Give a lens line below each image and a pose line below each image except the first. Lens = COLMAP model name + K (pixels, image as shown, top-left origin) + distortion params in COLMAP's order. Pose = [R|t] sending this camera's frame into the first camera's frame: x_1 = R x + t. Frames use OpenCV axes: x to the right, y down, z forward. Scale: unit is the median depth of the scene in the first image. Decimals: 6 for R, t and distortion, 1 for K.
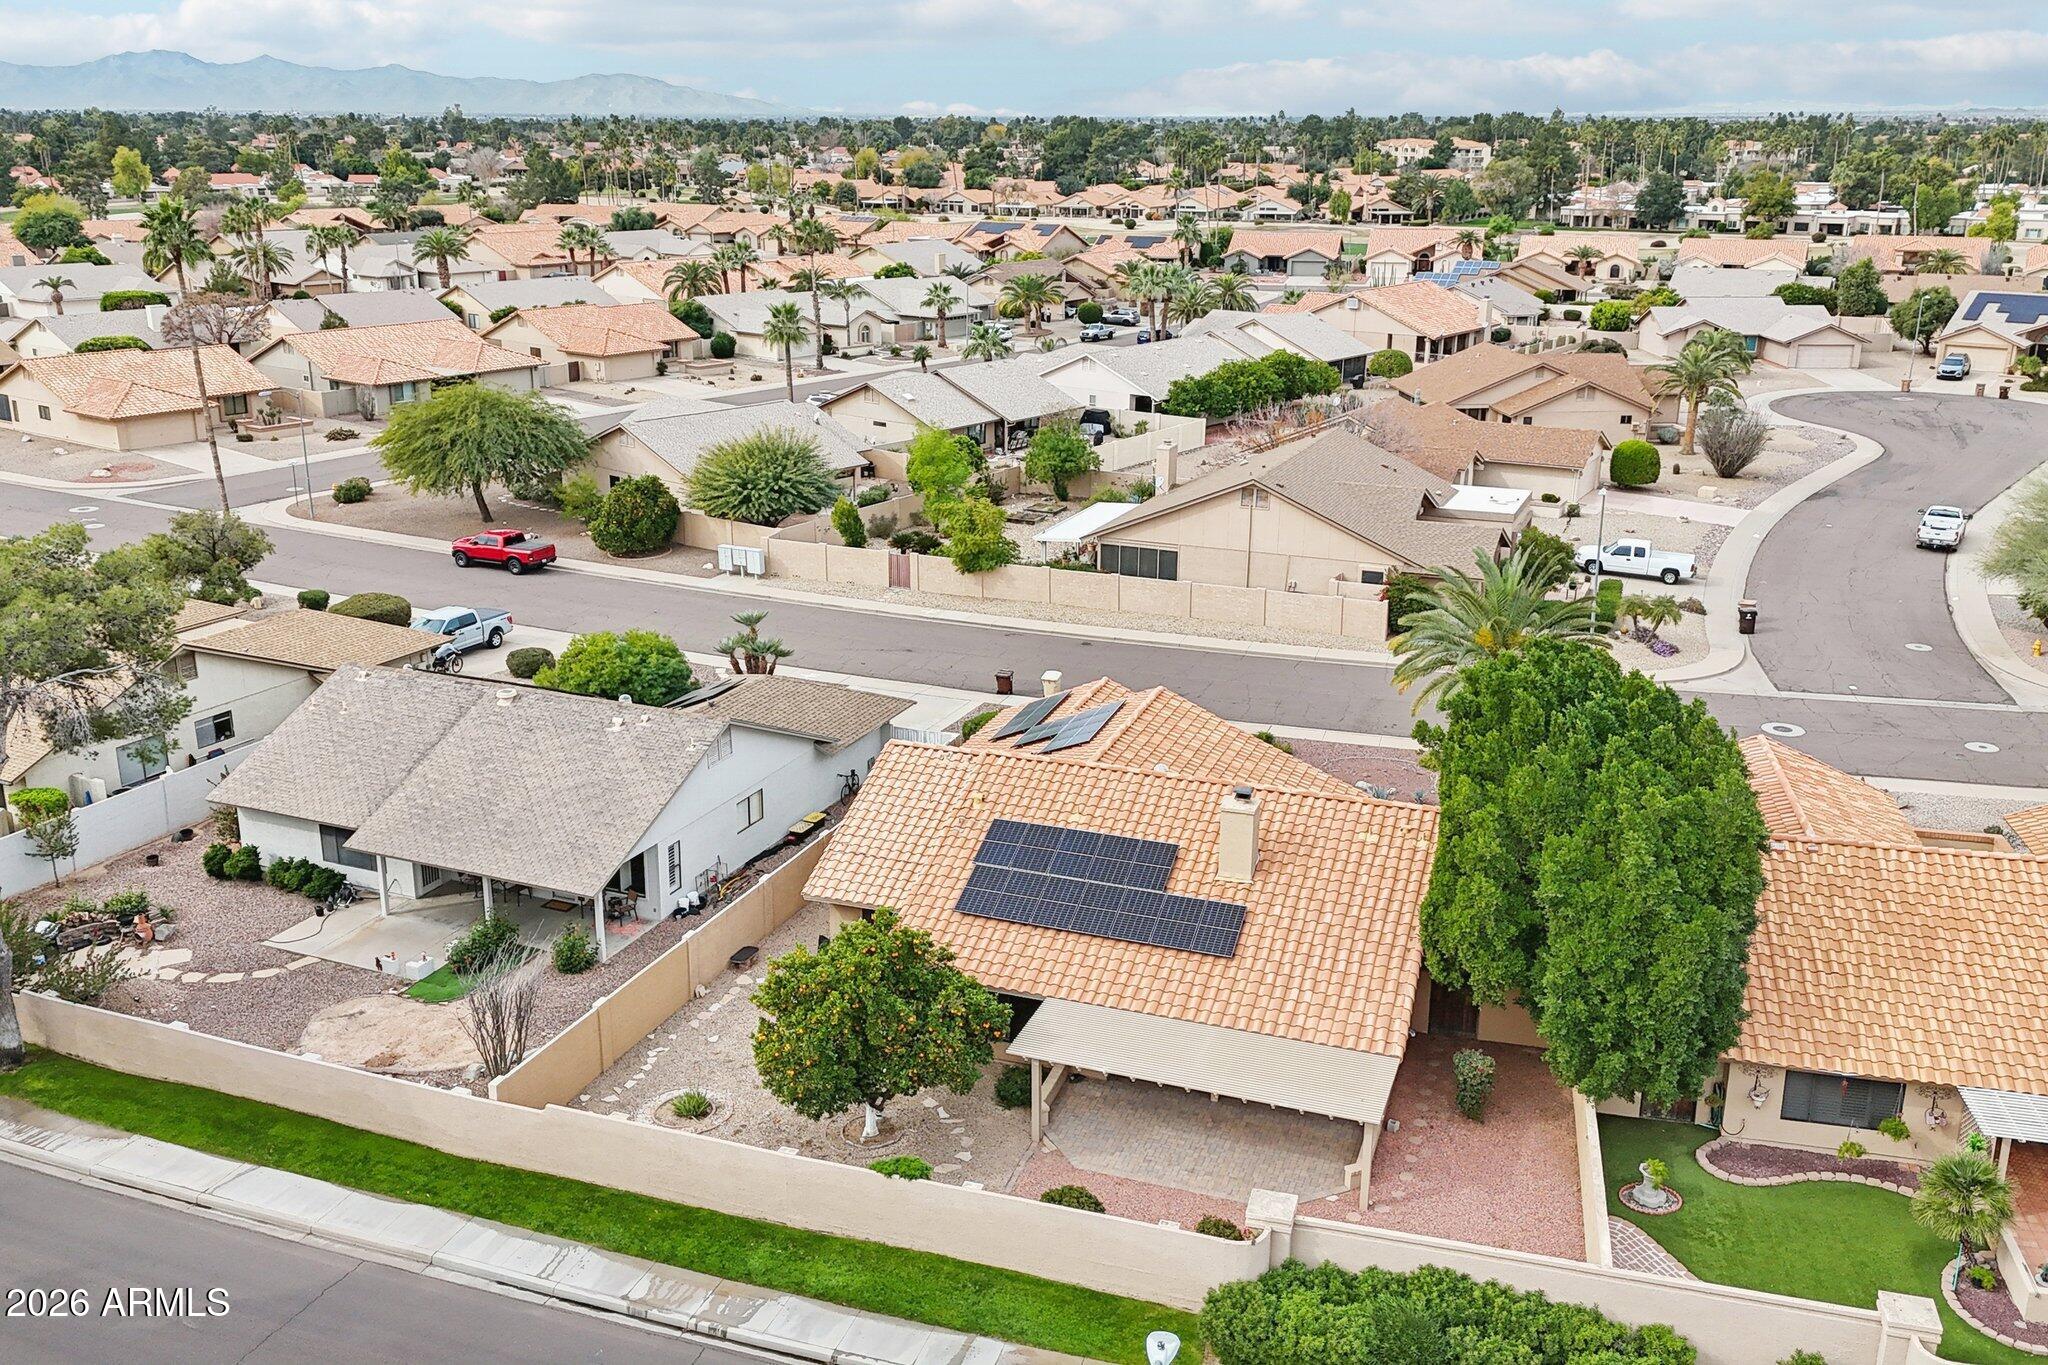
lens RADIAL K [[1778.7, 0, 1018.8], [0, 1778.7, 649.6], [0, 0, 1]] dist [0.089432, -0.117391]
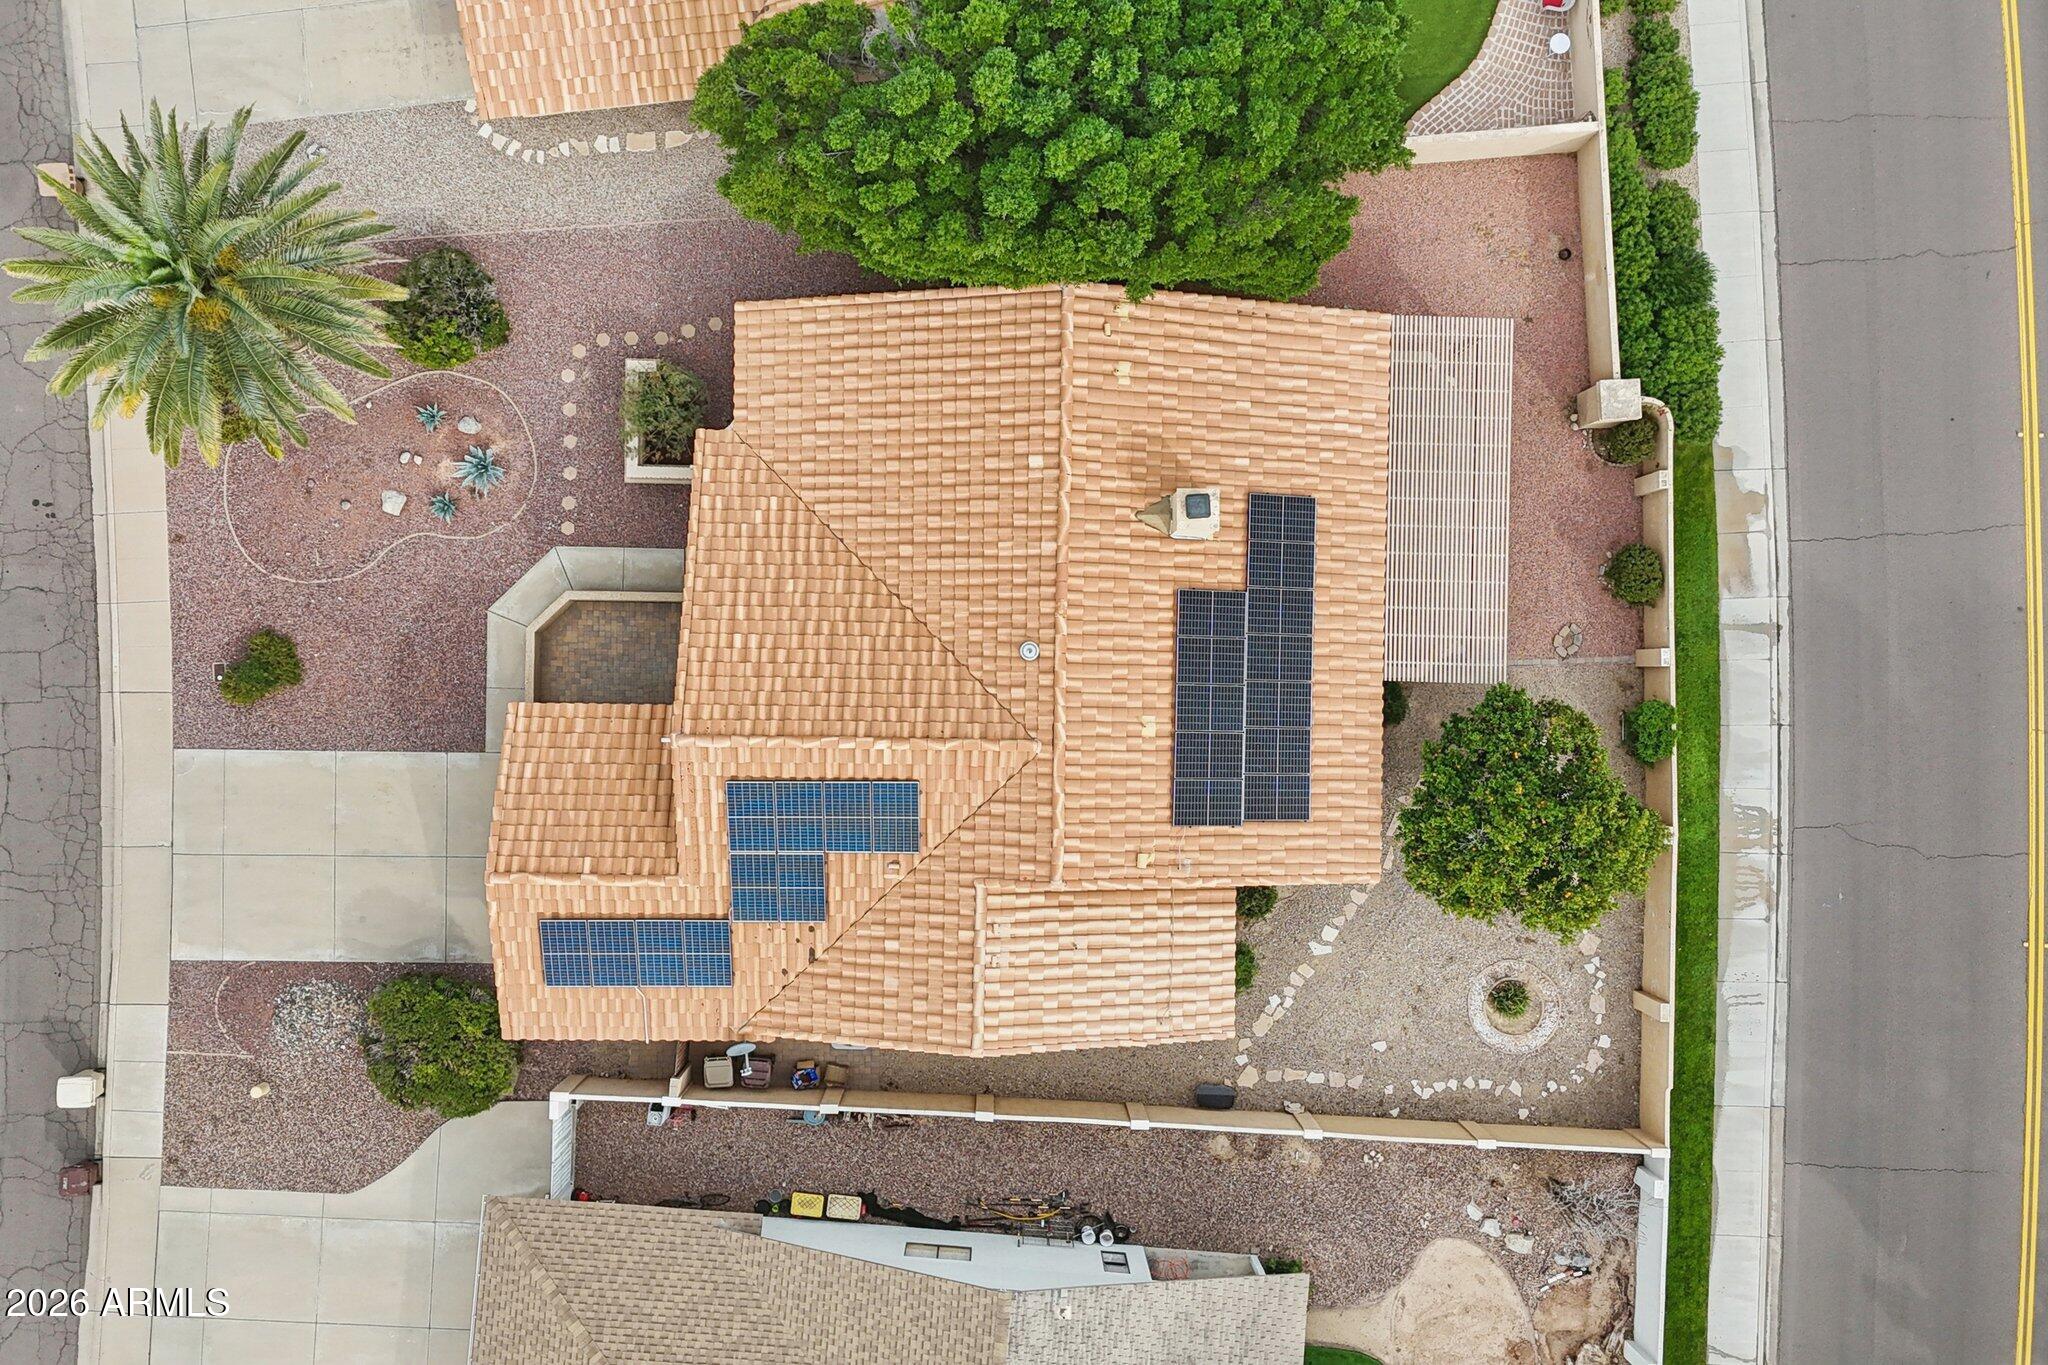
lens RADIAL K [[1730.4, 0, 1005.5], [0, 1730.4, 674.7], [0, 0, 1]] dist [0.157626, -0.370912]
pose [[-0.324073, -0.946028, 0.002921, 0.059287], [0.268011, -0.088848, 0.959310, -0.545386], [-0.907274, 0.311669, 0.282339, 0.664591]]
